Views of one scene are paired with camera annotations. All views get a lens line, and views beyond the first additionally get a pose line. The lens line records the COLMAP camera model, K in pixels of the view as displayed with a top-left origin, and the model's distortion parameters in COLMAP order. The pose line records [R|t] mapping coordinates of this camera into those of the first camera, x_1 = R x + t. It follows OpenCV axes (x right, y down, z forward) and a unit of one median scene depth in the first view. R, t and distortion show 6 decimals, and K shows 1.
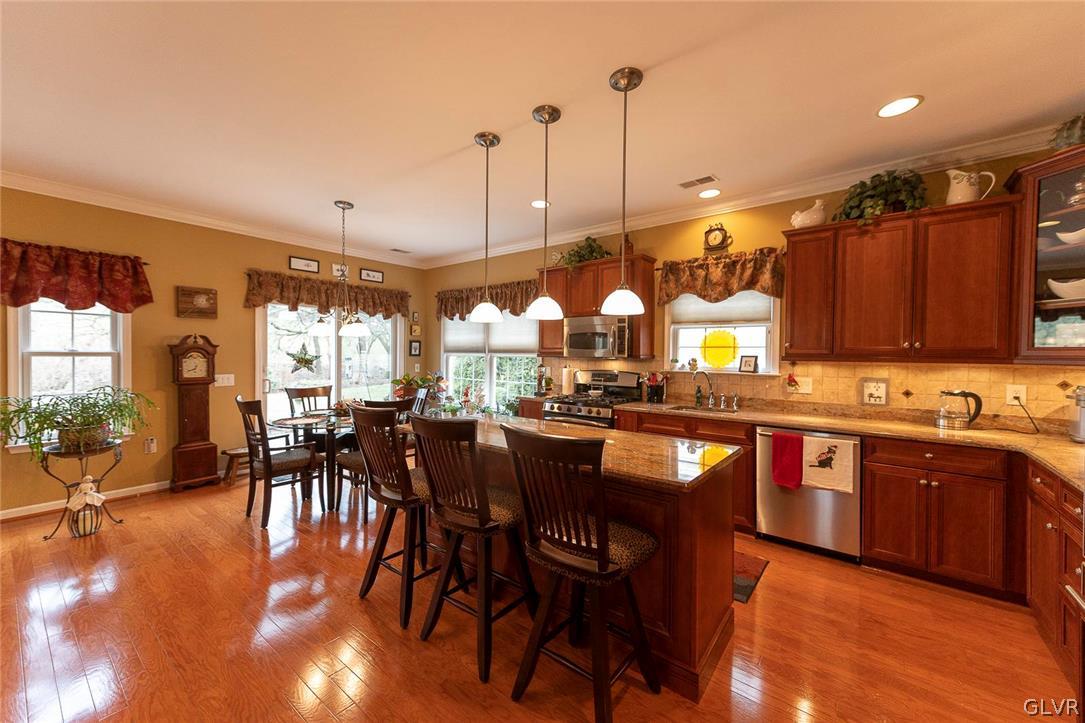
lens RADIAL K [[421.7, 0, 546.2], [0, 421.7, 358.5], [0, 0, 1]] dist [0.016912, -0.000074]
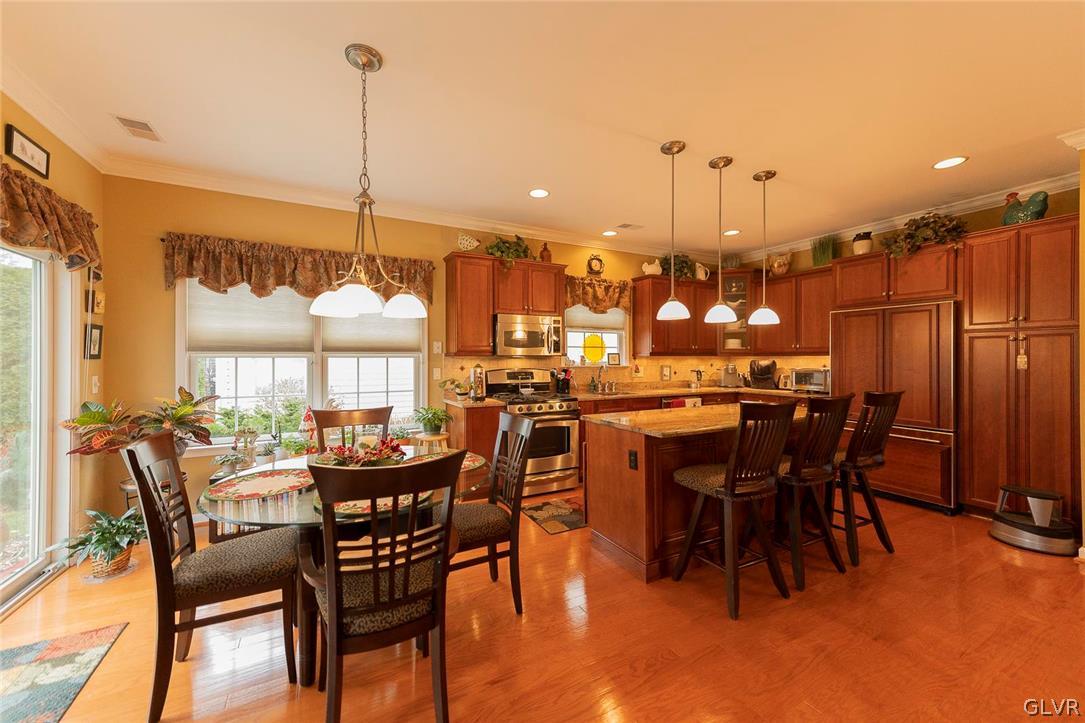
lens RADIAL K [[421.7, 0, 541.9], [0, 421.7, 357.2], [0, 0, 1]] dist [0.016912, -0.000074]
pose [[0.408577, -0.005880, 0.912705, -0.817567], [0.018613, 0.999825, -0.001891, 0.003712], [-0.912534, 0.017761, 0.408615, 0.571117]]
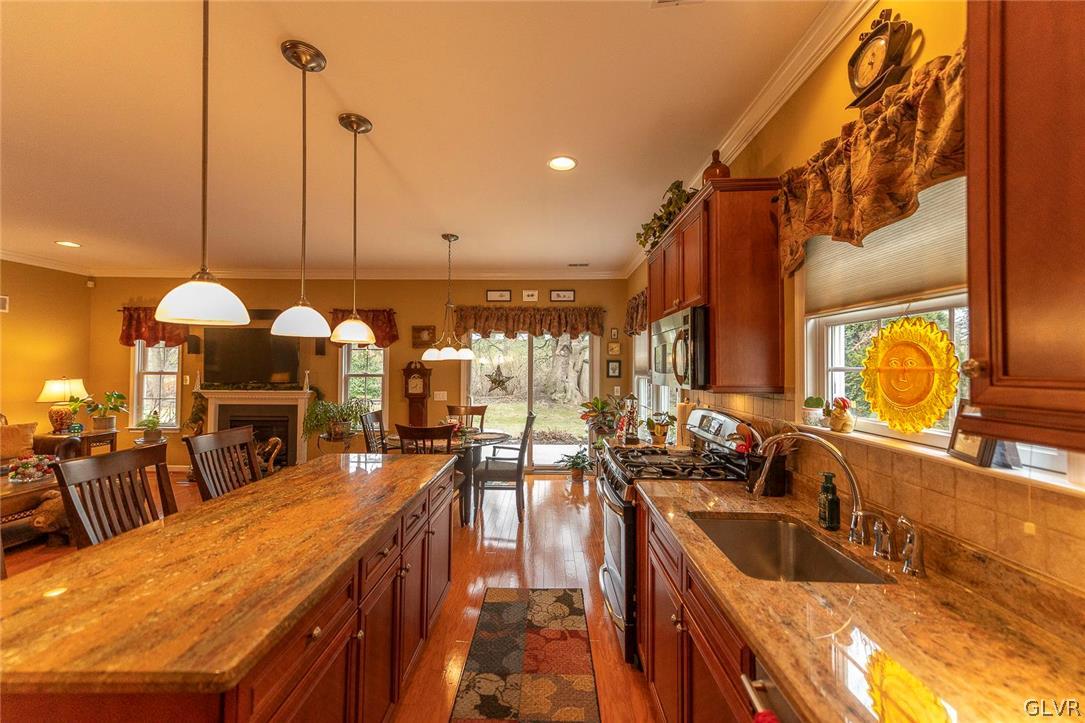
lens RADIAL K [[421.7, 0, 543.8], [0, 421.7, 361.6], [0, 0, 1]] dist [0.016912, -0.000074]
pose [[0.603815, -0.017801, -0.796925, 0.475914], [-0.007708, 0.999573, -0.028168, -0.020670], [0.797087, 0.023151, 0.603421, 0.528082]]
